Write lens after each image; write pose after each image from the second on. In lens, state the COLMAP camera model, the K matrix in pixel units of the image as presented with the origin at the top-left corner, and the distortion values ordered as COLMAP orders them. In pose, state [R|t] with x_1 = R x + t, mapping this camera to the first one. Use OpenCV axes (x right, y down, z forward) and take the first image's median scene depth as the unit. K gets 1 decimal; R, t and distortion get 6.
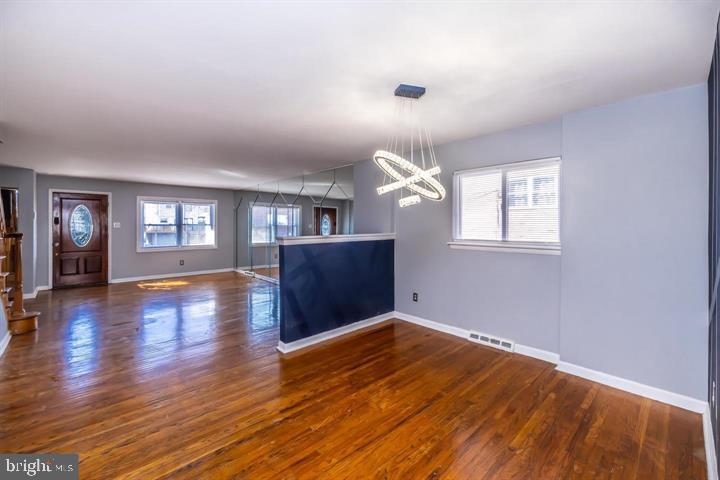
lens RADIAL K [[306.6, 0, 353.8], [0, 306.6, 222.0], [0, 0, 1]] dist [0.000625, 0.000006]
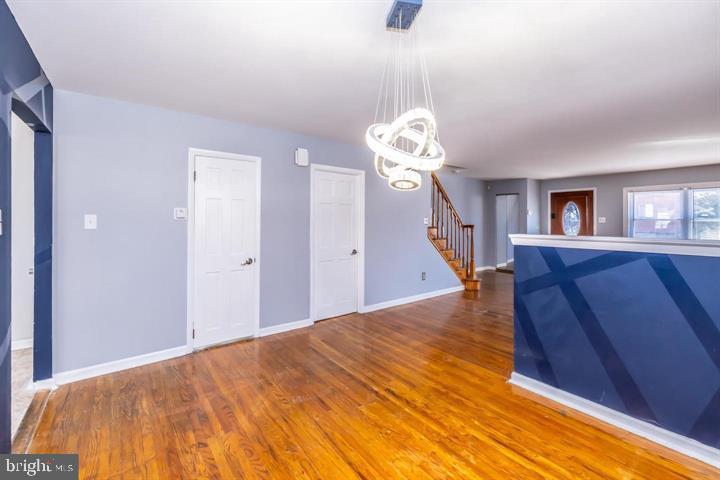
lens RADIAL K [[306.6, 0, 359.2], [0, 306.6, 219.3], [0, 0, 1]] dist [0.000625, 0.000006]
pose [[-0.081408, -0.001568, -0.996680, 0.283183], [0.006048, 0.999980, -0.002068, 0.005164], [0.996663, -0.006196, -0.081396, 0.327115]]
